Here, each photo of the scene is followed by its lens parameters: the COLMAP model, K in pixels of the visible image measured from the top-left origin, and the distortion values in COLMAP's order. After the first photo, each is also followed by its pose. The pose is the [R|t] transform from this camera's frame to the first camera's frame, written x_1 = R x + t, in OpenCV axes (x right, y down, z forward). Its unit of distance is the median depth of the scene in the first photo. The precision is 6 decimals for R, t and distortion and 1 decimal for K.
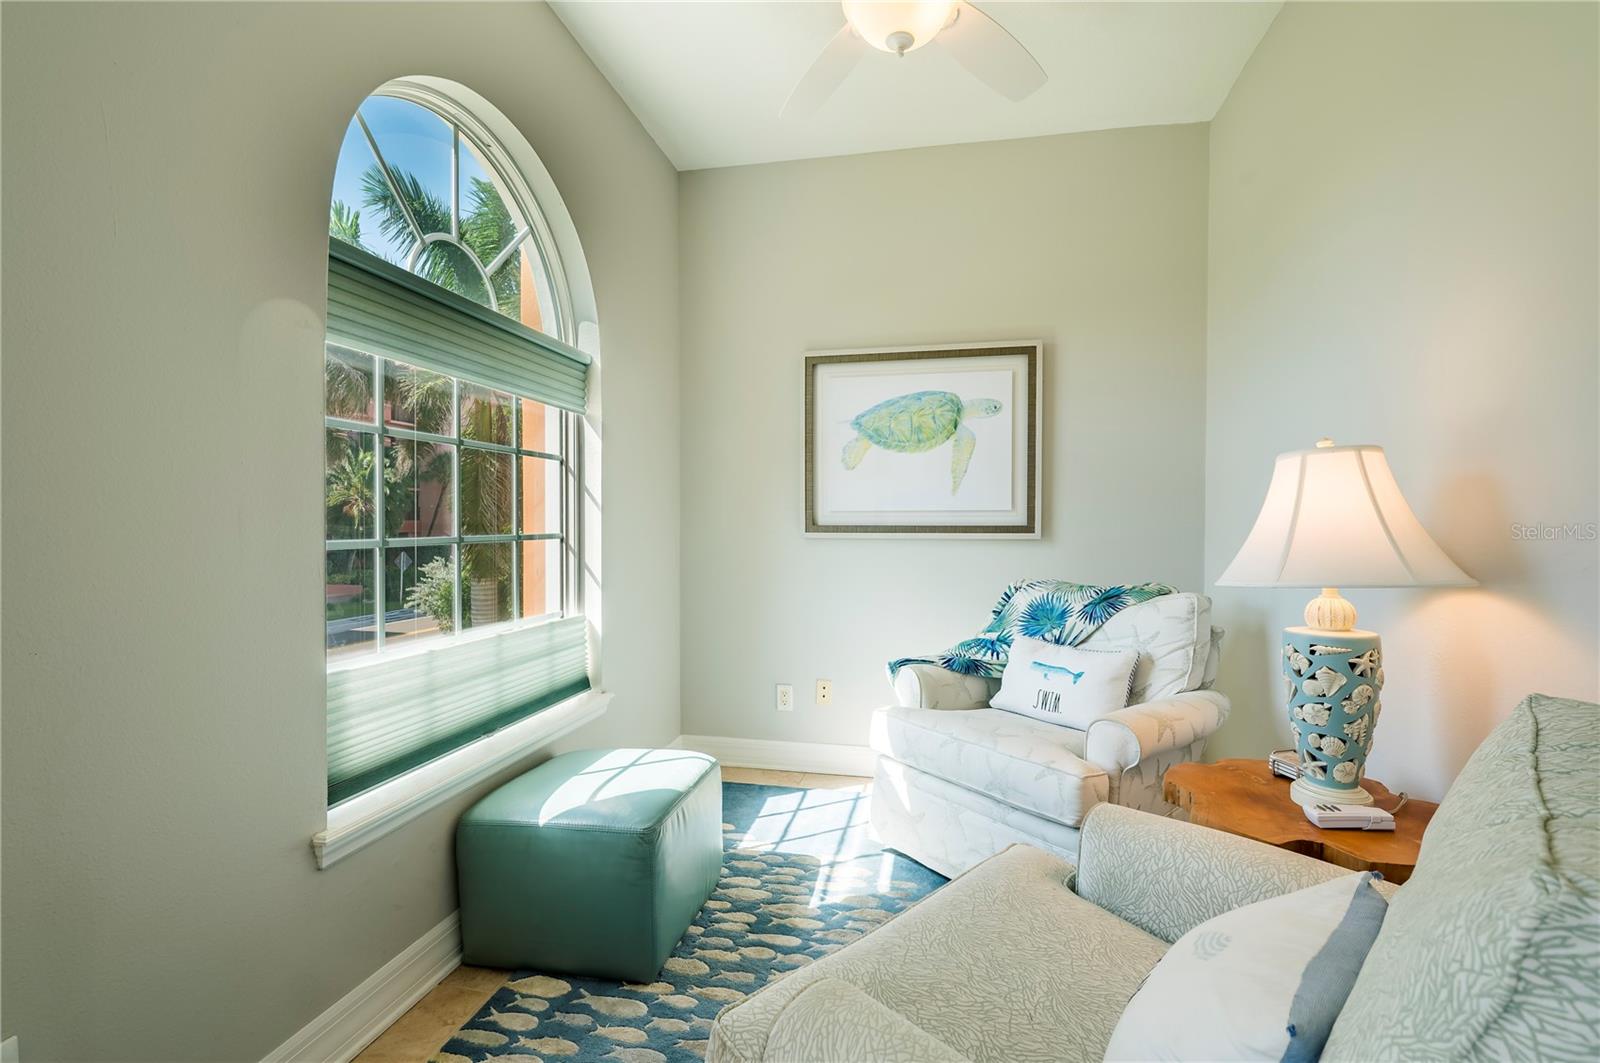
lens RADIAL K [[729.2, 0, 796.4], [0, 729.2, 530.3], [0, 0, 1]] dist [-0.003989, -0.002991]
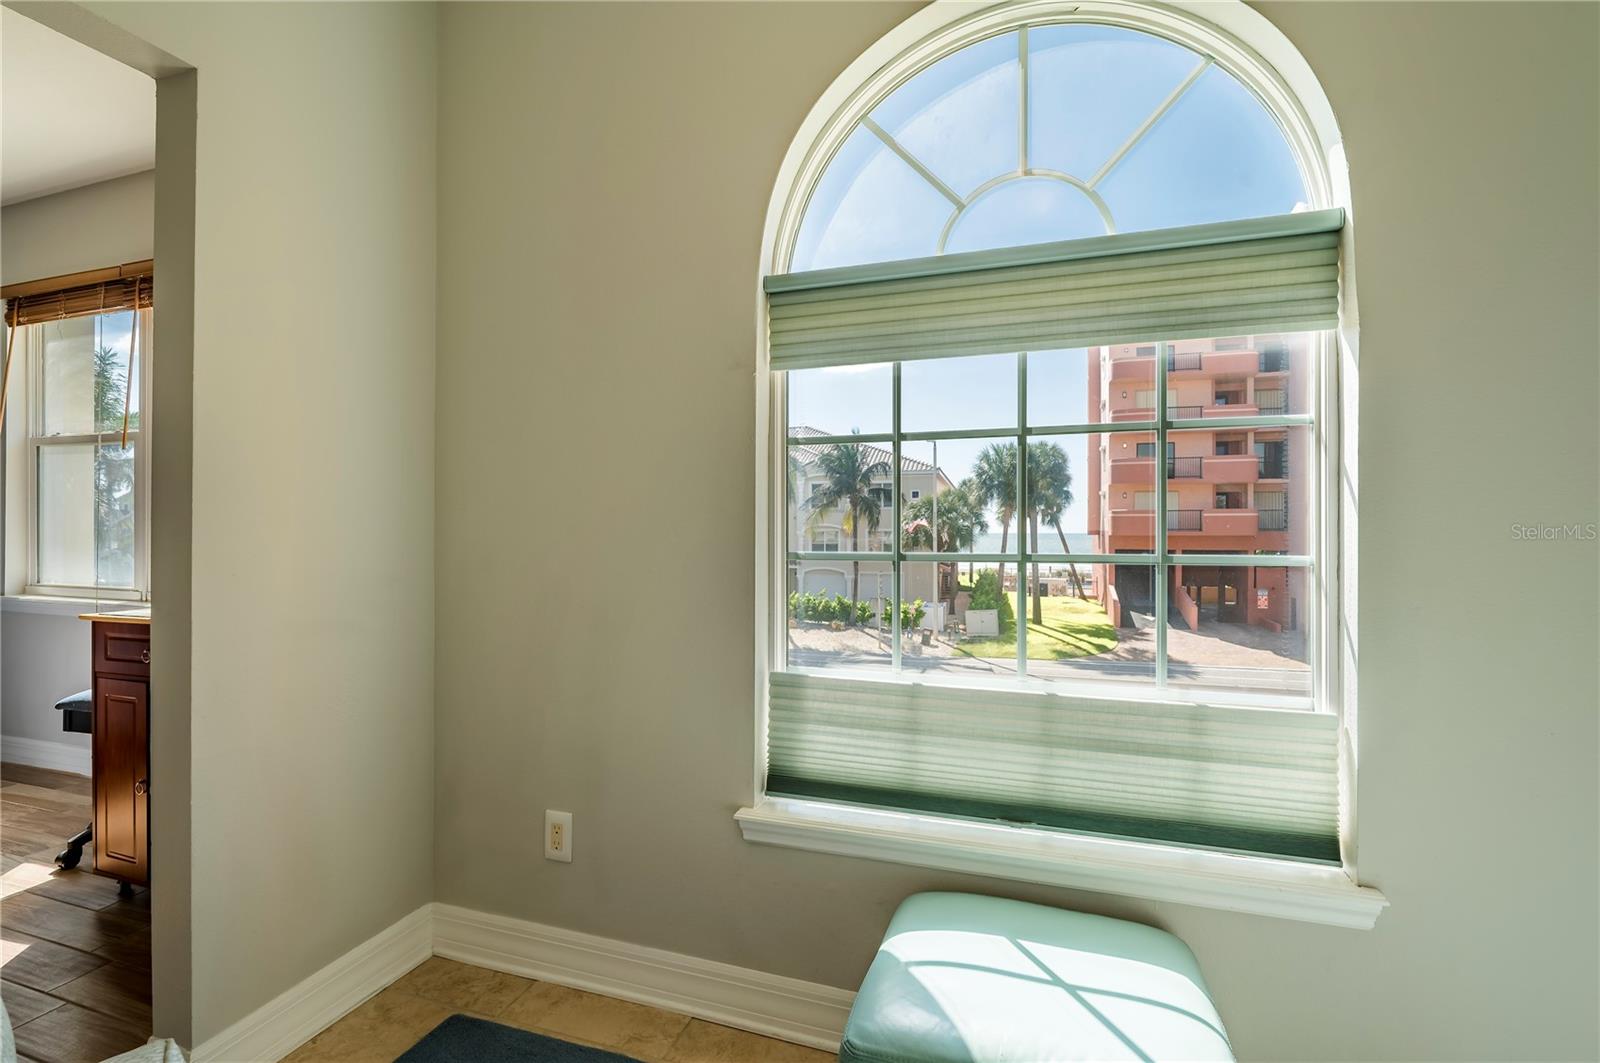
lens RADIAL K [[729.2, 0, 795.6], [0, 729.2, 533.1], [0, 0, 1]] dist [-0.003989, -0.002991]
pose [[-0.135080, -0.000538, -0.990835, 0.337602], [-0.007211, 0.999974, 0.000440, -0.011183], [0.990809, 0.007204, -0.135080, 0.888273]]
